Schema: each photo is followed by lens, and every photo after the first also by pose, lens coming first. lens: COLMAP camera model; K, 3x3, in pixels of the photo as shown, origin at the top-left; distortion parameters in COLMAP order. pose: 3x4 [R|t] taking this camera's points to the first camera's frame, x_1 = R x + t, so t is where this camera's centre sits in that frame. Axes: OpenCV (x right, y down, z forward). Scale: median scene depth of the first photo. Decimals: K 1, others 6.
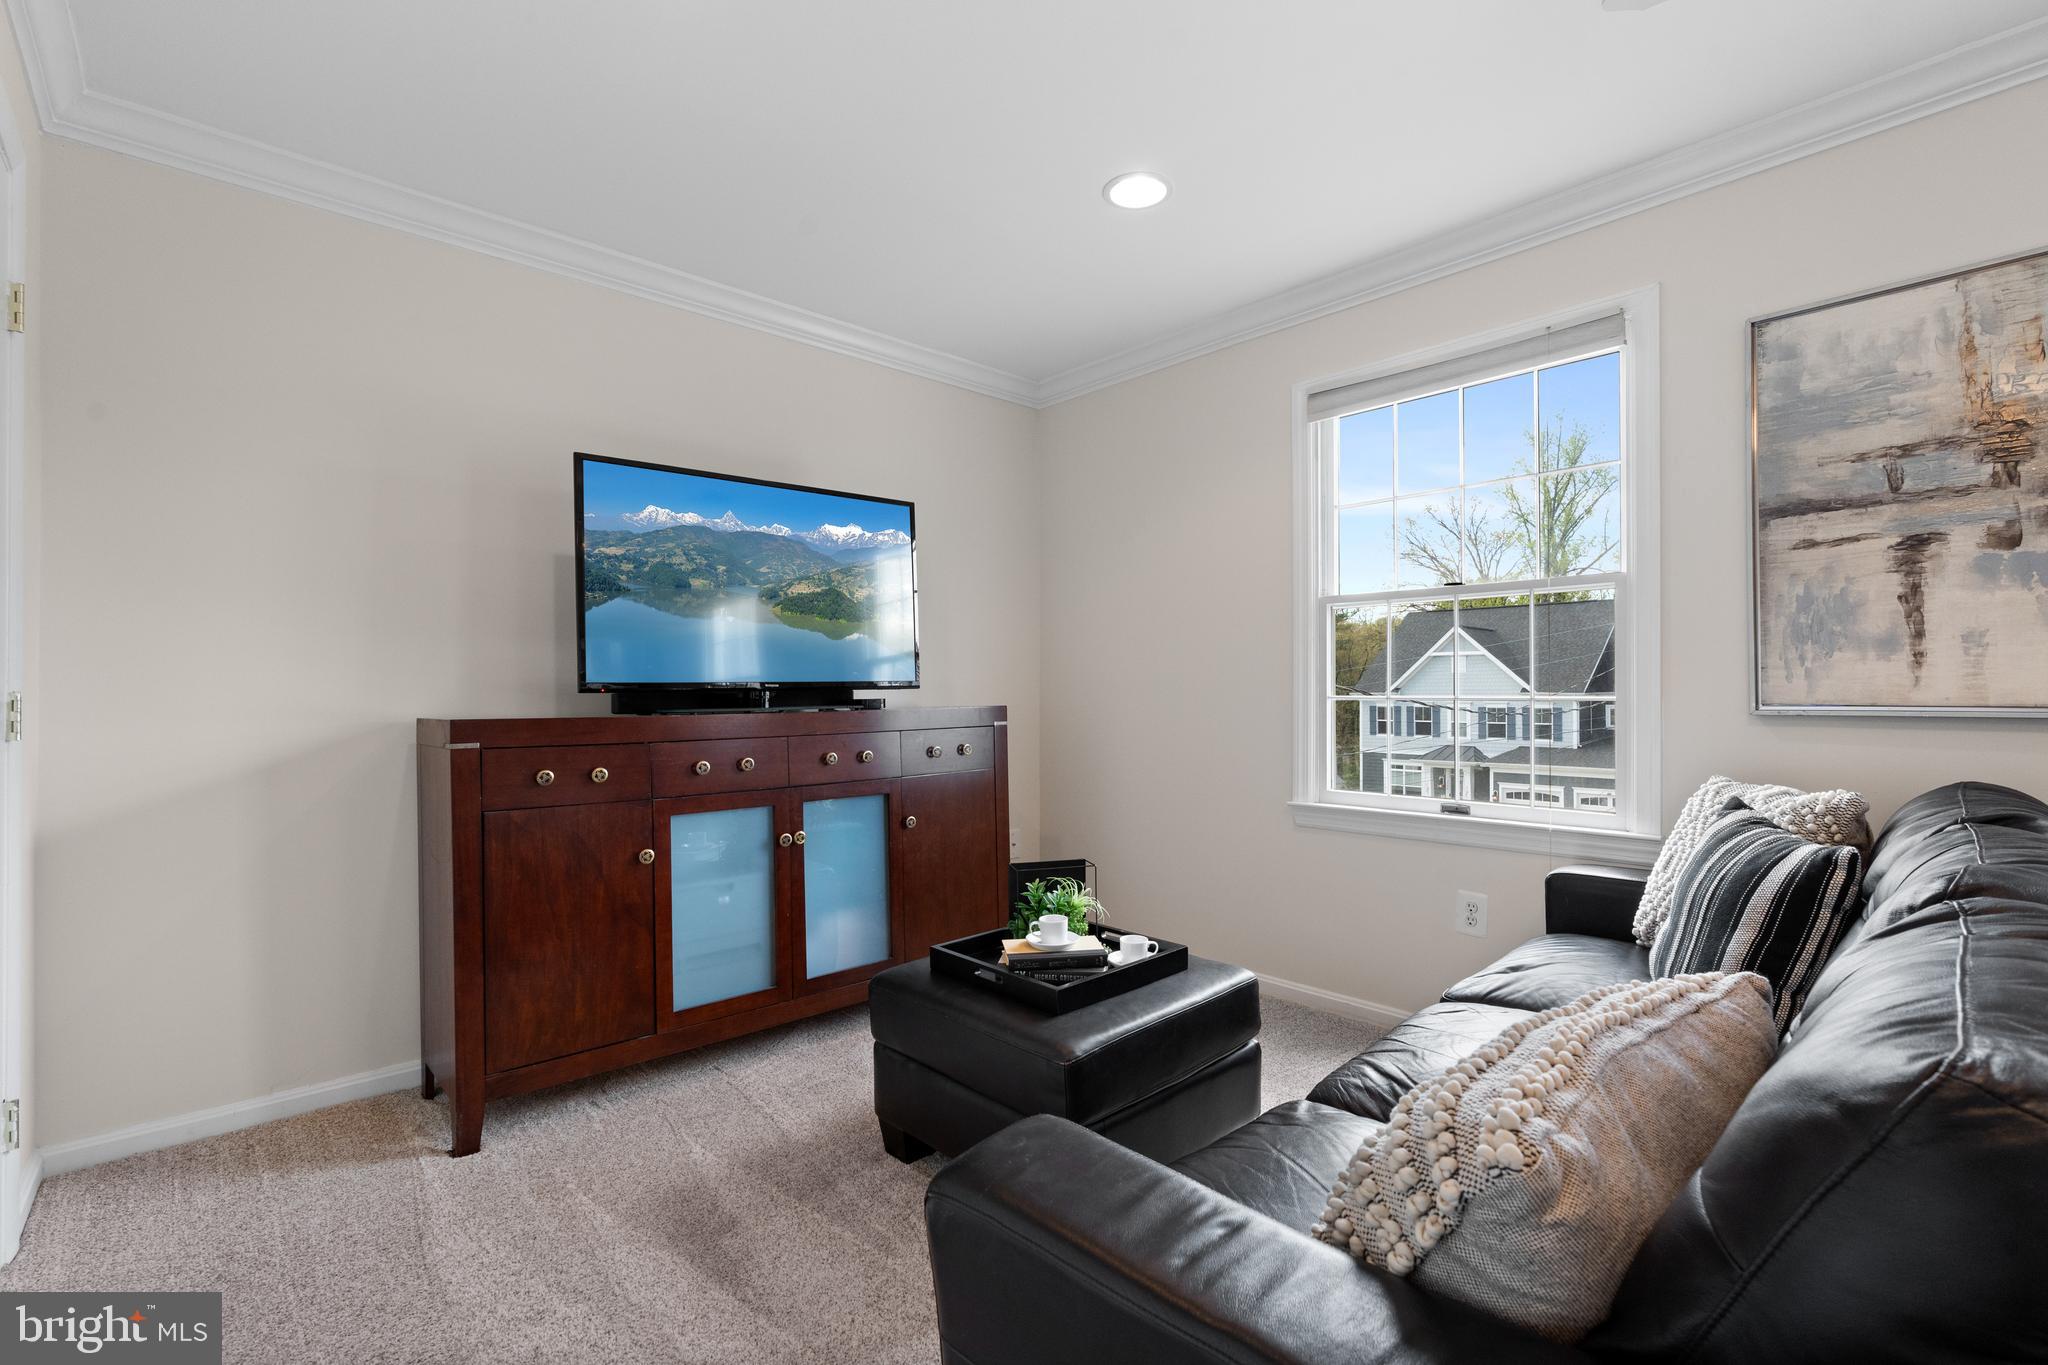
lens RADIAL K [[928.0, 0, 1025.2], [0, 928.0, 682.2], [0, 0, 1]] dist [-0.010524, 0.003314]
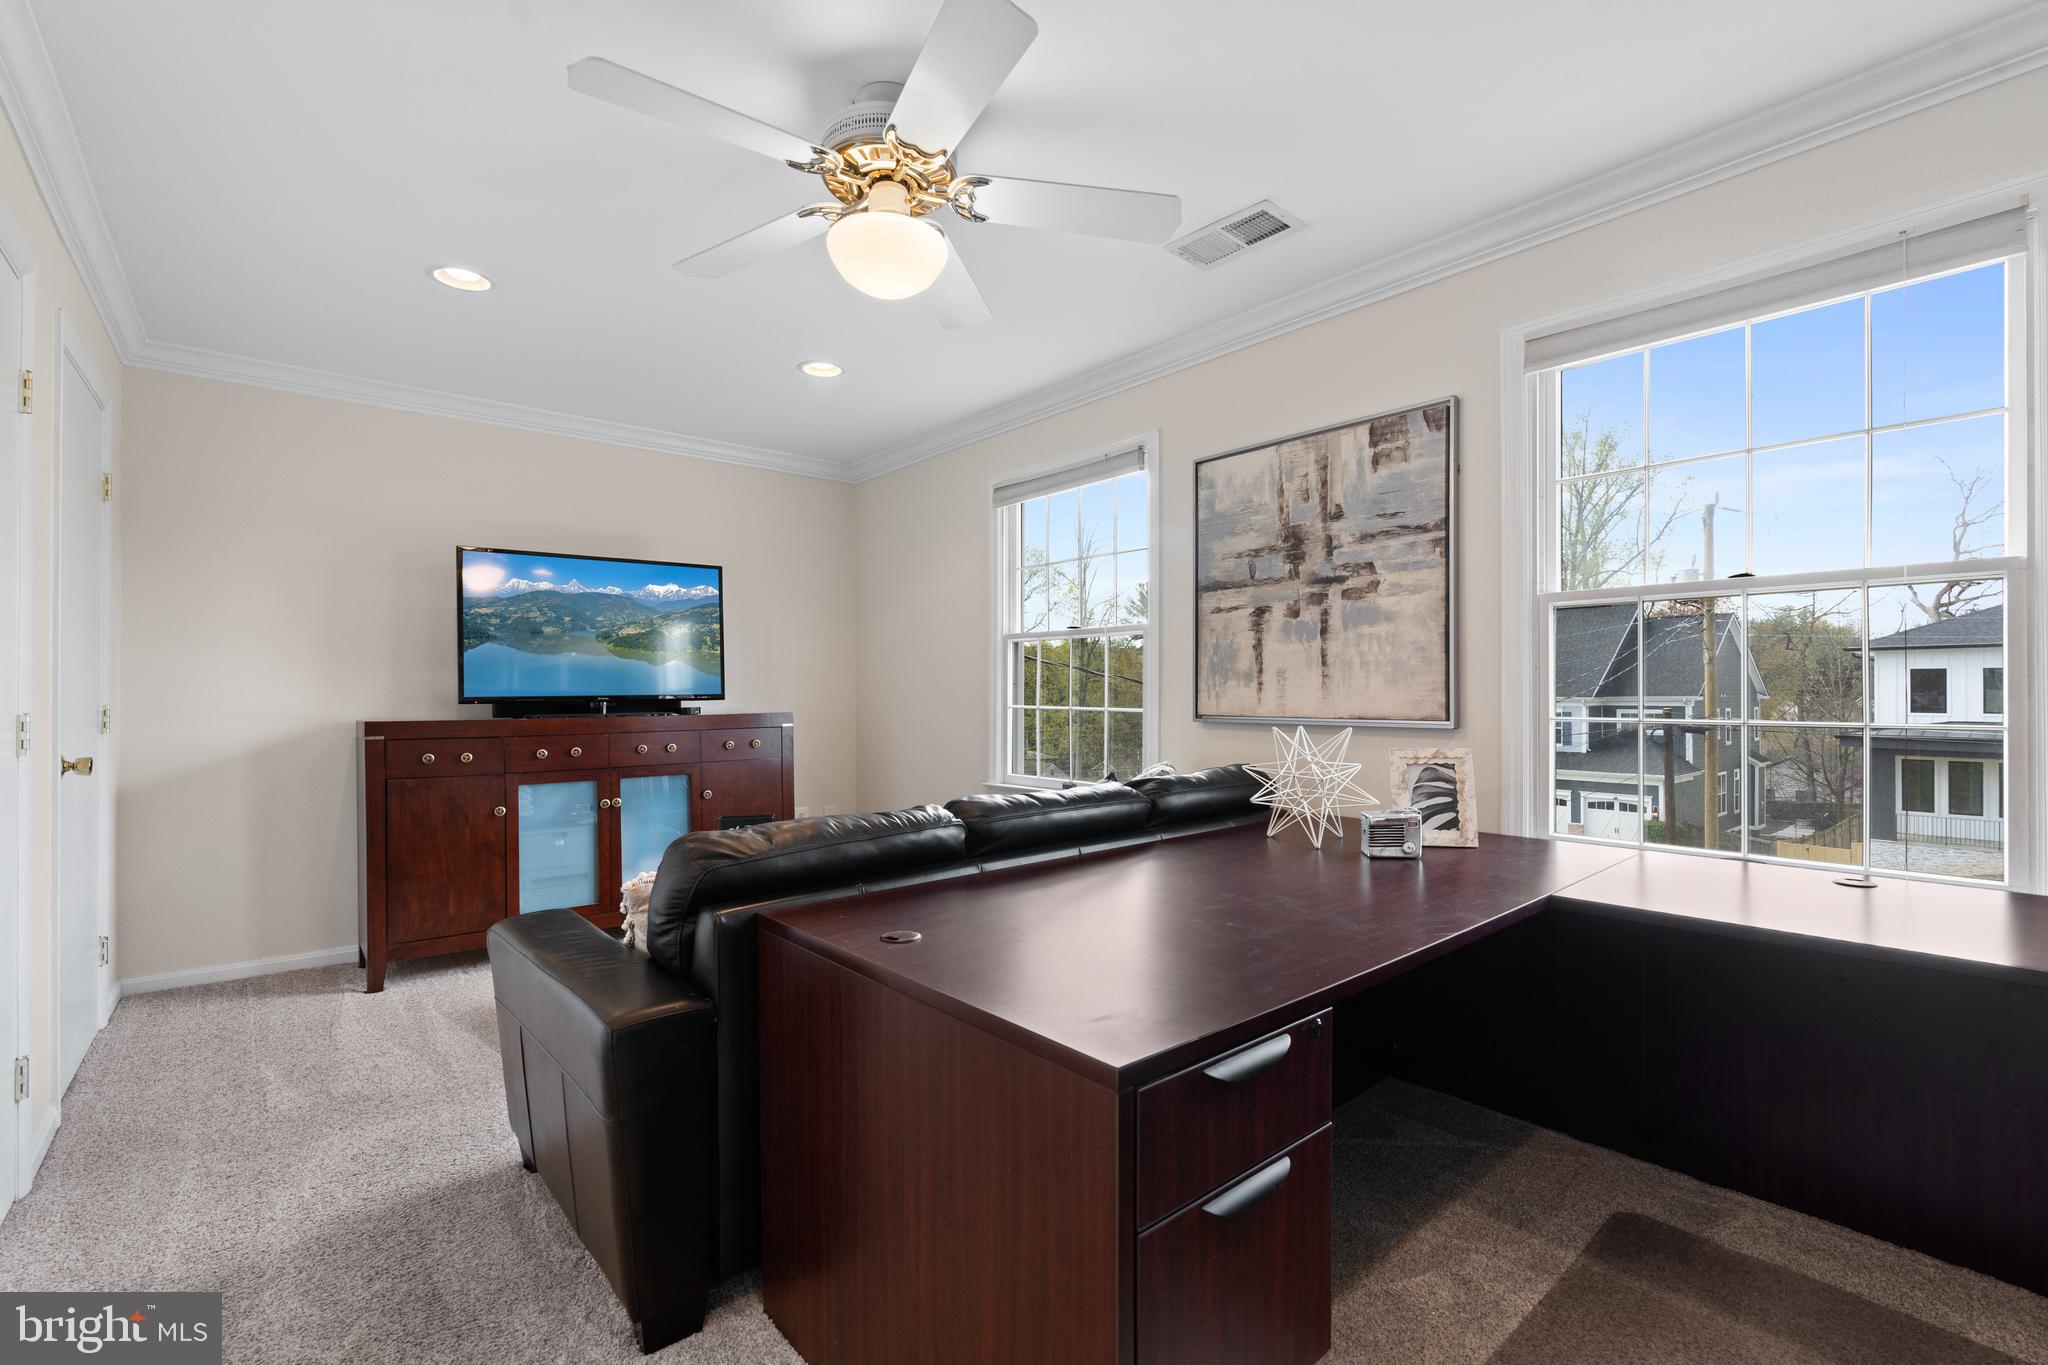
lens RADIAL K [[928.0, 0, 1026.1], [0, 928.0, 688.6], [0, 0, 1]] dist [-0.010524, 0.003314]
pose [[0.998356, 0.003647, -0.057208, 0.414983], [-0.003317, 0.999977, 0.005858, -0.020372], [0.057228, -0.005659, 0.998345, -0.357549]]
